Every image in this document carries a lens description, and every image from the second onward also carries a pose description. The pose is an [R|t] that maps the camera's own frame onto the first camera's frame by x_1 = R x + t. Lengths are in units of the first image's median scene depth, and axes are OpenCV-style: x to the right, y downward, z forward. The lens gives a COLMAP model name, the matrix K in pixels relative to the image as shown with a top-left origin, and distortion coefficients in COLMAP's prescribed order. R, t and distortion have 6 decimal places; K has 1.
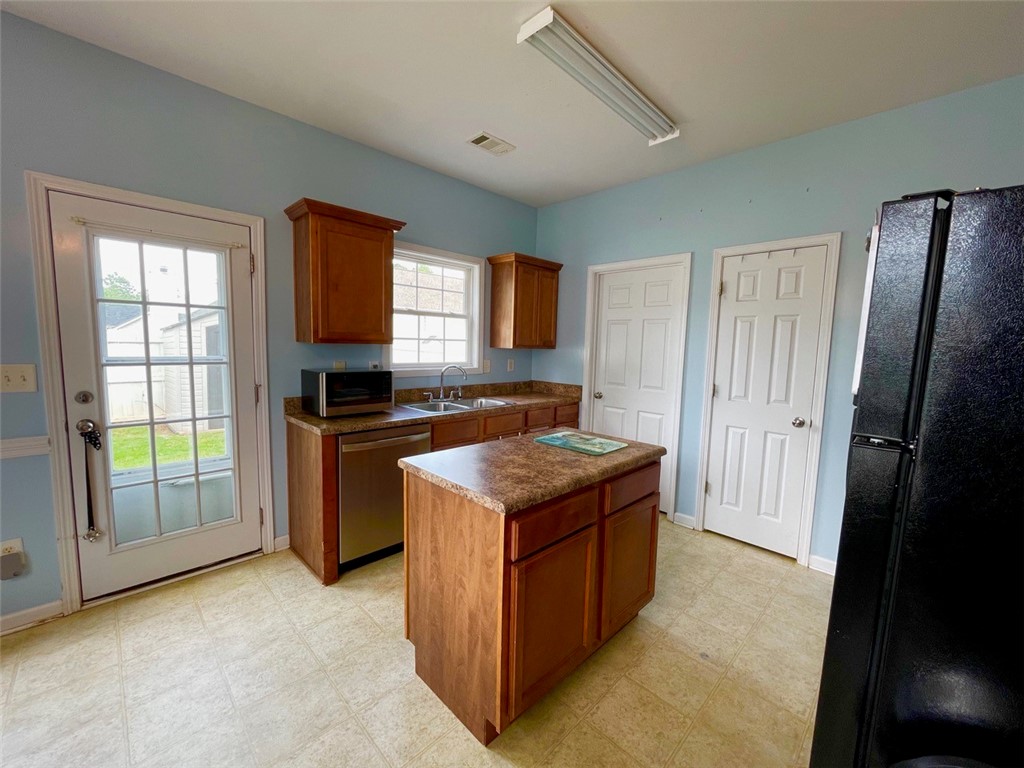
lens RADIAL K [[413.1, 0, 514.1], [0, 413.1, 383.1], [0, 0, 1]] dist [-0.001935, 0.000103]
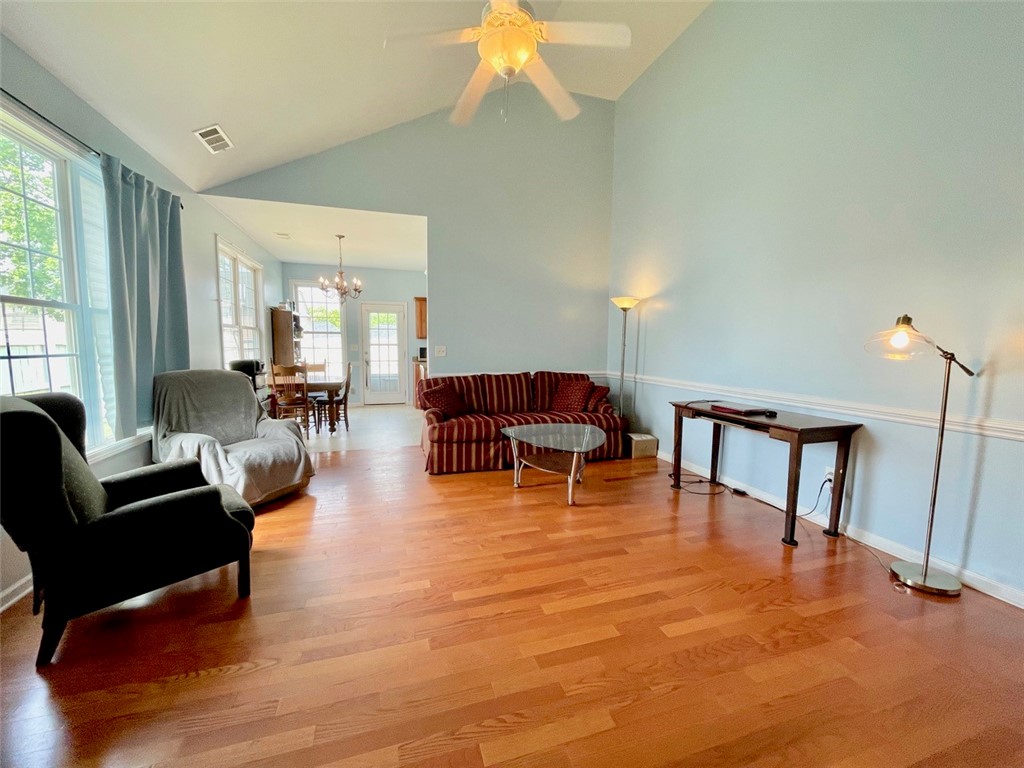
lens RADIAL K [[413.1, 0, 516.3], [0, 413.1, 383.5], [0, 0, 1]] dist [-0.001935, 0.000103]
pose [[0.893267, 0.021415, -0.449016, 1.715025], [-0.024236, 0.999706, -0.000537, 0.246608], [0.448872, 0.011363, 0.893524, -1.600118]]
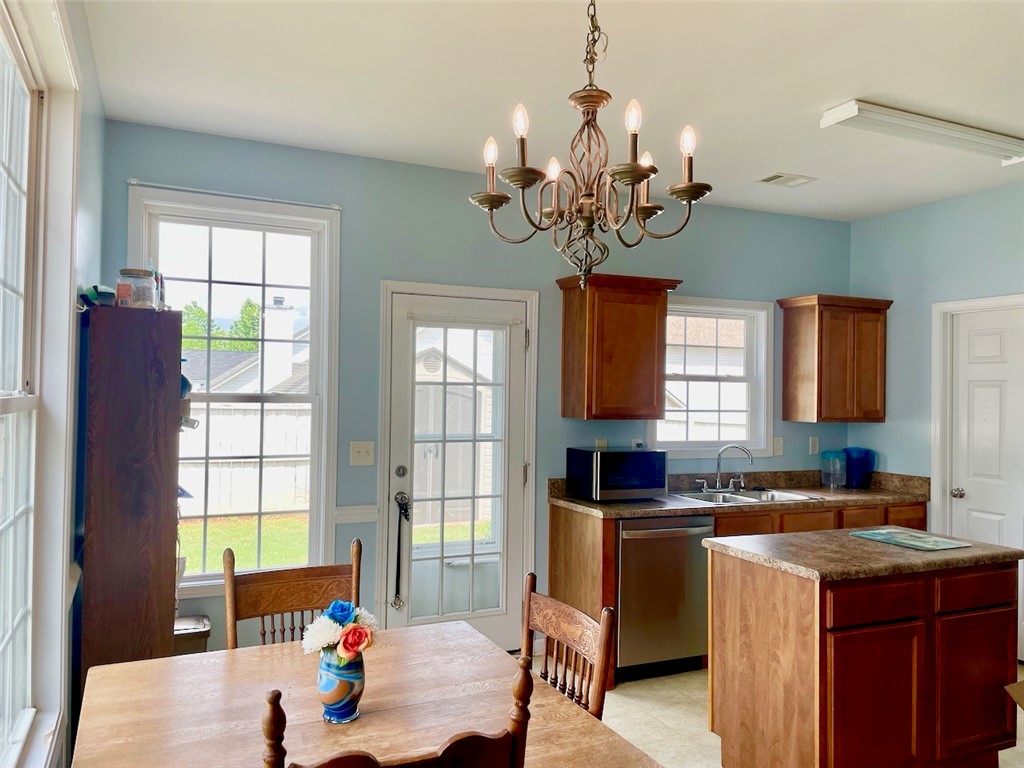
lens RADIAL K [[777.9, 0, 516.0], [0, 777.9, 377.2], [0, 0, 1]] dist [0.088226, -0.117339]
pose [[0.935700, -0.019400, -0.352263, -0.014630], [-0.024264, 0.992584, -0.119116, 0.020910], [0.351962, 0.120005, 0.928290, -0.696148]]
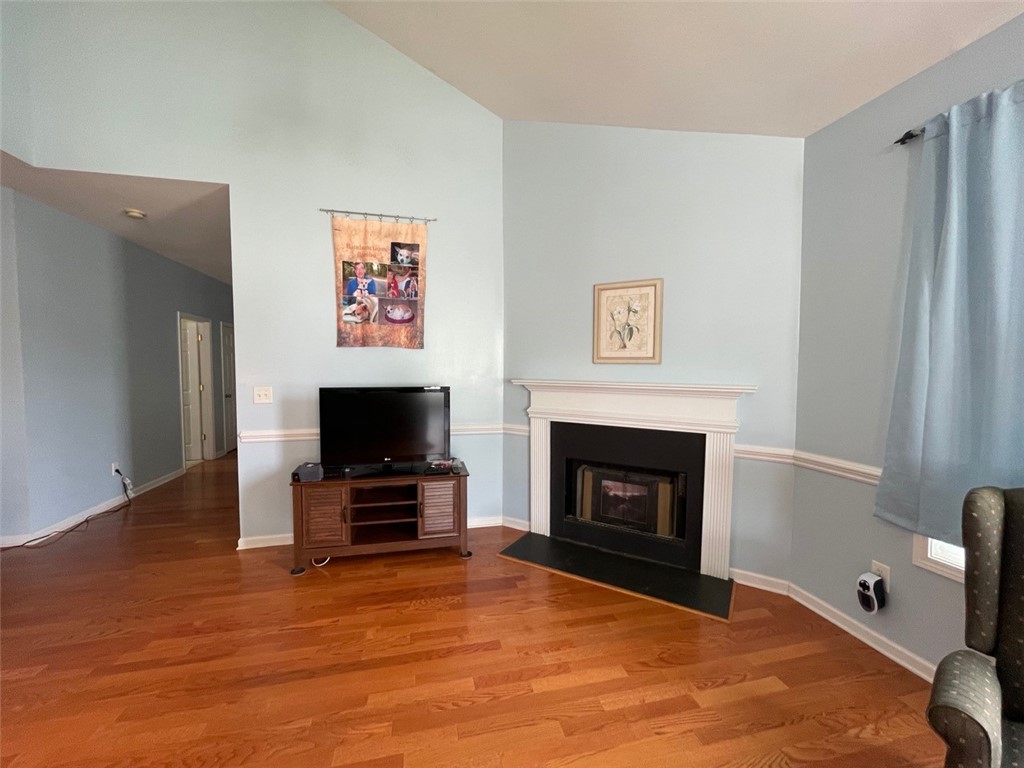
lens RADIAL K [[413.1, 0, 513.9], [0, 413.1, 384.3], [0, 0, 1]] dist [-0.001935, 0.000103]
pose [[-0.849535, -0.060908, 0.524004, 1.015928], [0.016289, 0.989810, 0.141459, 0.068944], [-0.527280, 0.128710, -0.839886, -0.604988]]
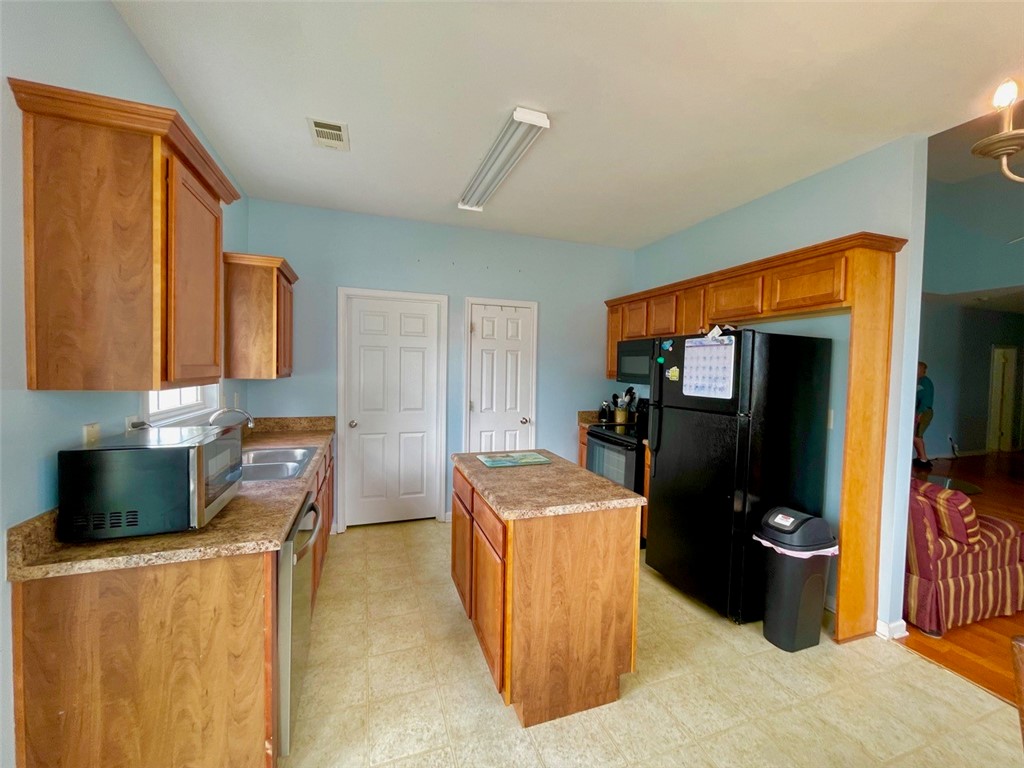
lens RADIAL K [[413.1, 0, 512.9], [0, 413.1, 383.2], [0, 0, 1]] dist [-0.001935, 0.000103]
pose [[0.430160, -0.052130, 0.901246, -0.750903], [0.080395, 0.996577, 0.019272, -0.081614], [-0.899166, 0.064166, 0.432879, 0.391984]]
